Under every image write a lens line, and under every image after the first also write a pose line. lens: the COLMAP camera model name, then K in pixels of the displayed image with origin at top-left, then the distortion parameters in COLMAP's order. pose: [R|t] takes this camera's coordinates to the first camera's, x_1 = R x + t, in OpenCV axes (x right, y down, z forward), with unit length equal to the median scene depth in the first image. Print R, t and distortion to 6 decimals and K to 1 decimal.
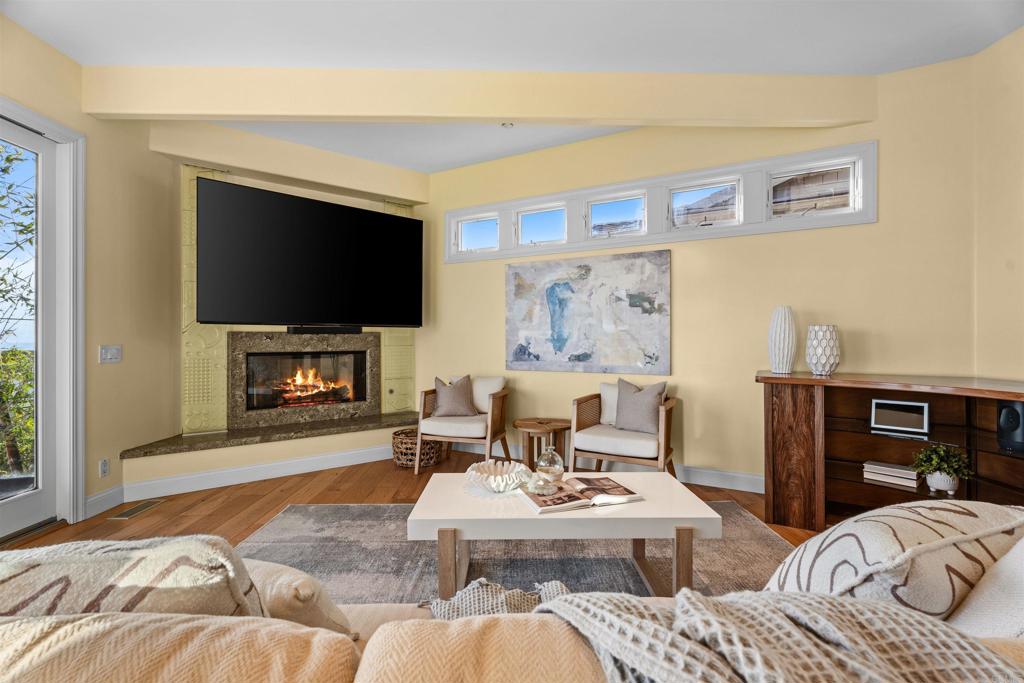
lens RADIAL K [[453.7, 0, 512.0], [0, 453.7, 341.5], [0, 0, 1]] dist [-0.000501, 0.000109]
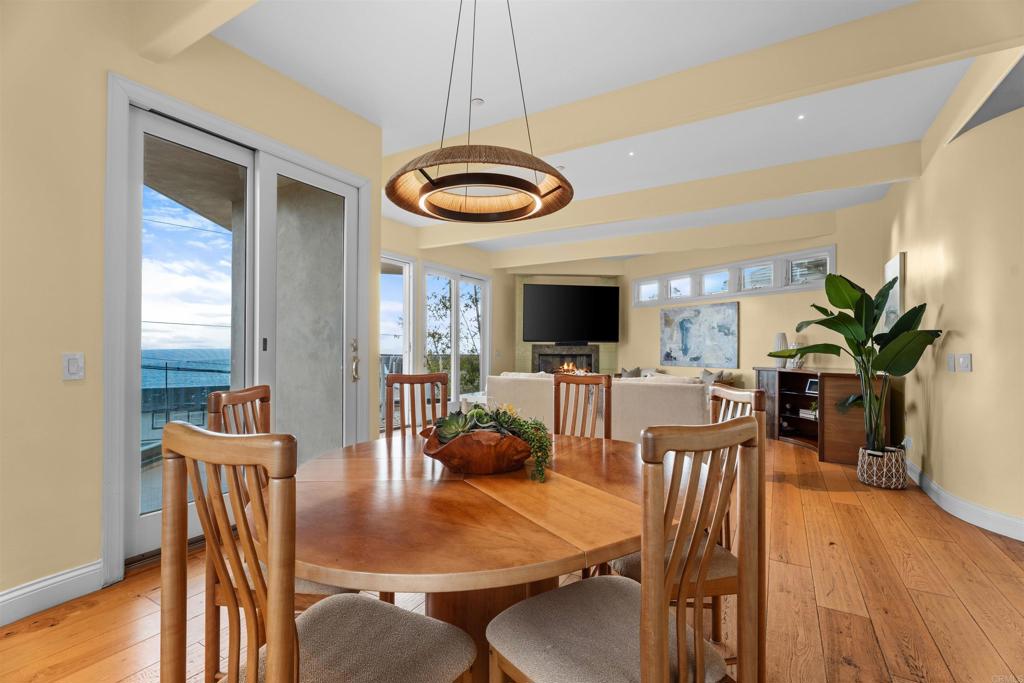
lens RADIAL K [[453.7, 0, 512.0], [0, 453.7, 341.5], [0, 0, 1]] dist [-0.000501, 0.000109]
pose [[0.844189, -0.001136, -0.536045, 0.520179], [-0.009342, 0.999815, -0.016831, 0.002295], [0.535965, 0.019216, 0.844022, -0.997839]]
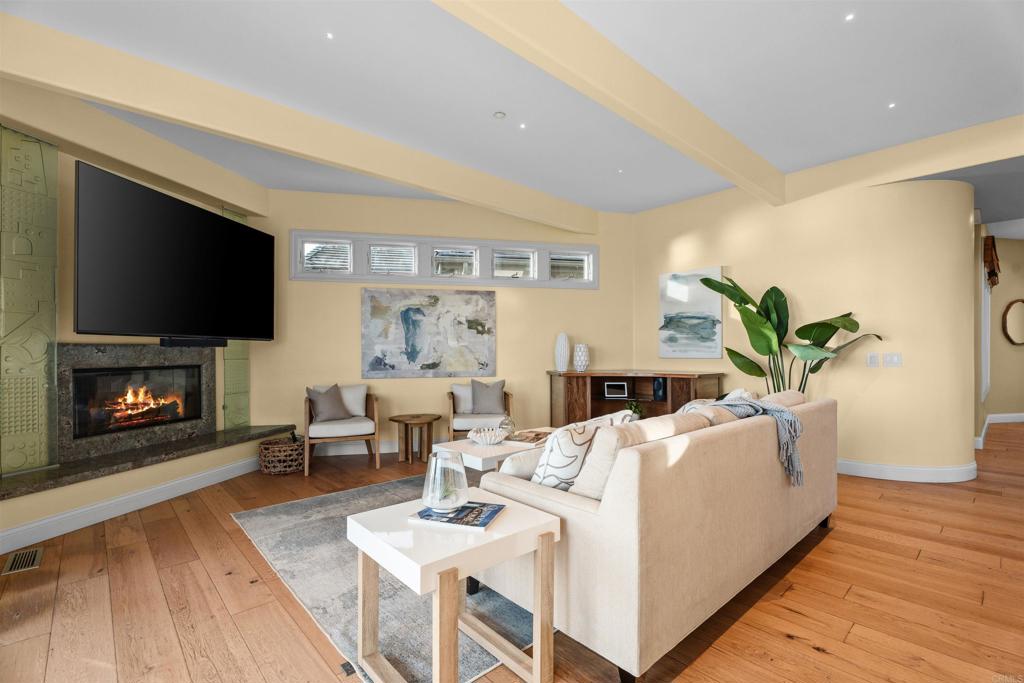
lens RADIAL K [[459.6, 0, 512.9], [0, 459.6, 356.1], [0, 0, 1]] dist [0.001617, 0.000675]
pose [[0.754480, -0.006677, 0.656289, -0.543312], [0.005887, 0.999977, 0.003406, 0.003590], [-0.656297, 0.001293, 0.754502, -0.155298]]
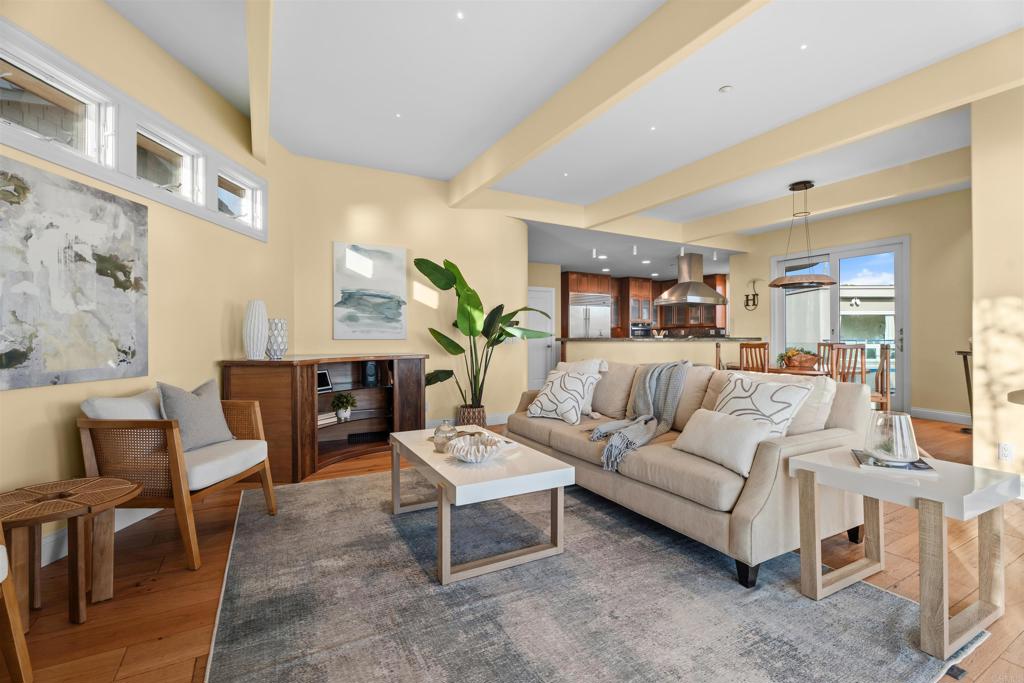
lens RADIAL K [[453.7, 0, 512.0], [0, 453.7, 341.5], [0, 0, 1]] dist [-0.000501, 0.000109]
pose [[-0.453916, -0.006381, 0.891022, -0.540607], [0.003804, 0.999951, 0.009098, 0.013118], [-0.891036, 0.007519, -0.453870, 0.737600]]
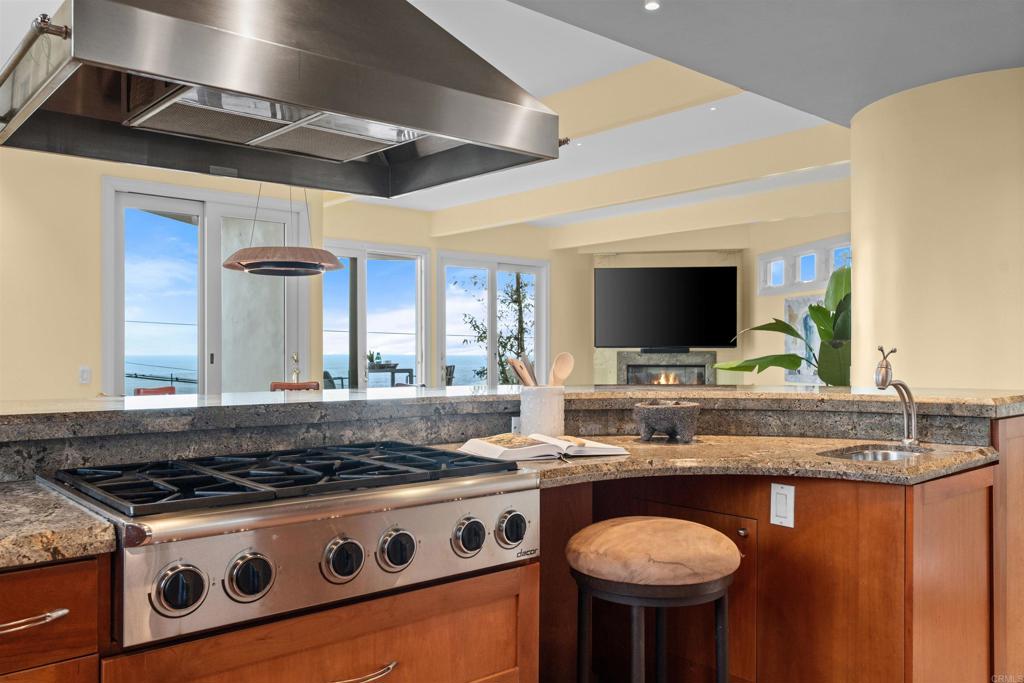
lens RADIAL K [[814.9, 0, 512.0], [0, 814.9, 341.5], [0, 0, 1]] dist [0.002231, 0.003314]
pose [[0.634200, -0.008171, -0.773126, 1.402452], [-0.004358, 0.999890, -0.014143, -0.014620], [0.773157, 0.012339, 0.634095, -1.157222]]
